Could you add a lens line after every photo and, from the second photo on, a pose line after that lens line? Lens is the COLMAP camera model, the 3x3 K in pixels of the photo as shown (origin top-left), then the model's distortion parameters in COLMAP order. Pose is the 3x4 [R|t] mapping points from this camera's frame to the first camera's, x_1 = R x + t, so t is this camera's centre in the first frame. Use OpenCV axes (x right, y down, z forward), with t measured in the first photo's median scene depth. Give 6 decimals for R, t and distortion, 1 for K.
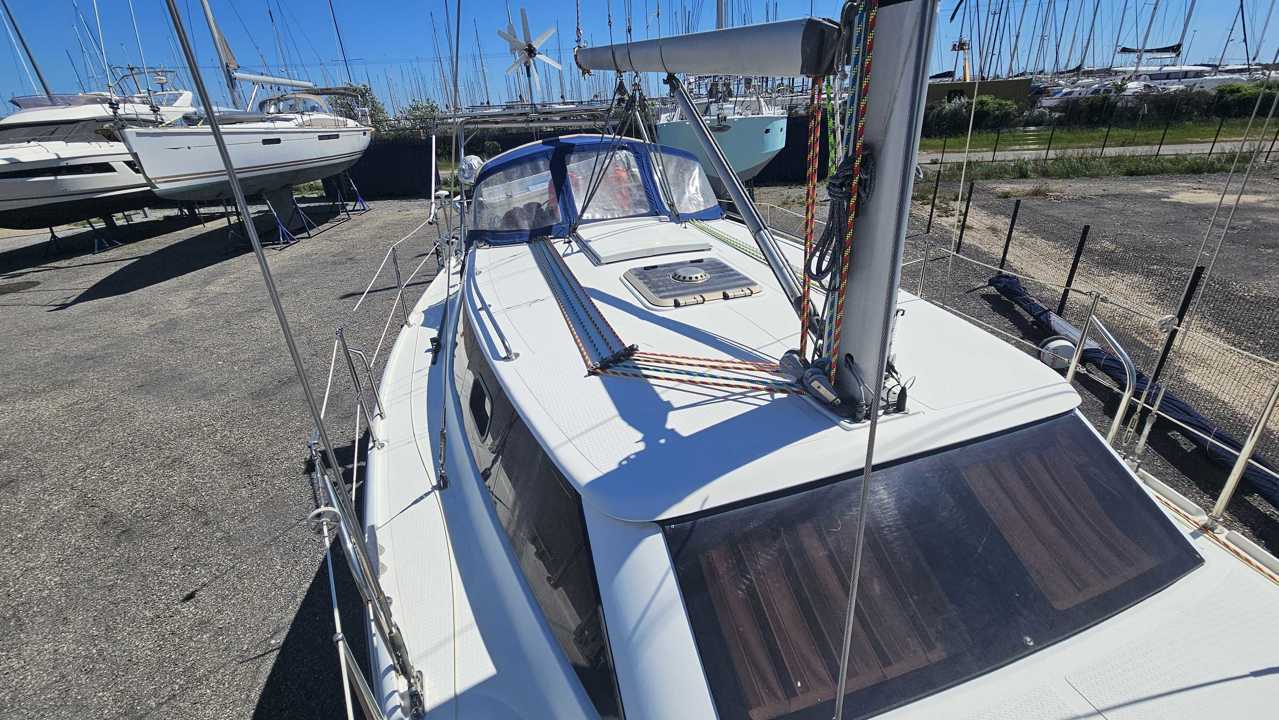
lens RADIAL K [[528.8, 0, 639.5], [0, 528.8, 360.0], [0, 0, 1]] dist [0.001521, 0.000663]
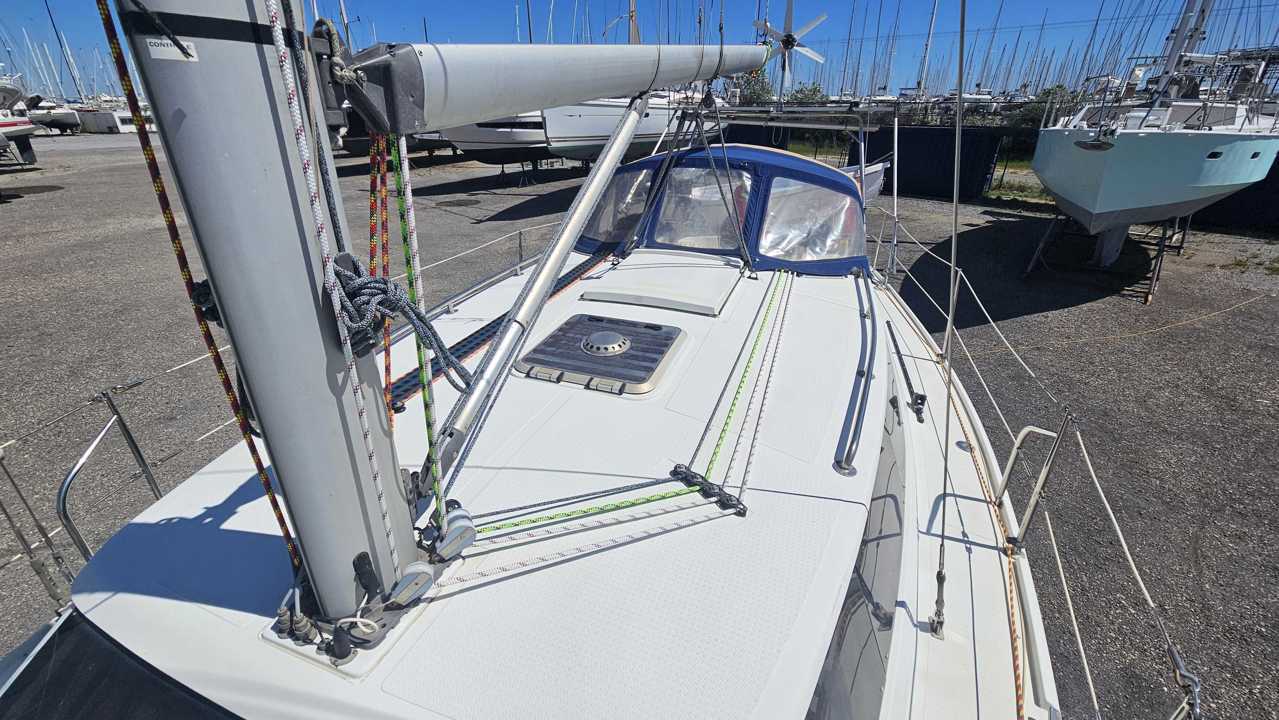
lens RADIAL K [[528.8, 0, 639.5], [0, 528.8, 360.0], [0, 0, 1]] dist [0.001521, 0.000663]
pose [[0.783707, 0.320473, -0.532072, 0.129376], [-0.305485, 0.944724, 0.119059, -0.055784], [0.540816, 0.069233, 0.838287, 0.079557]]
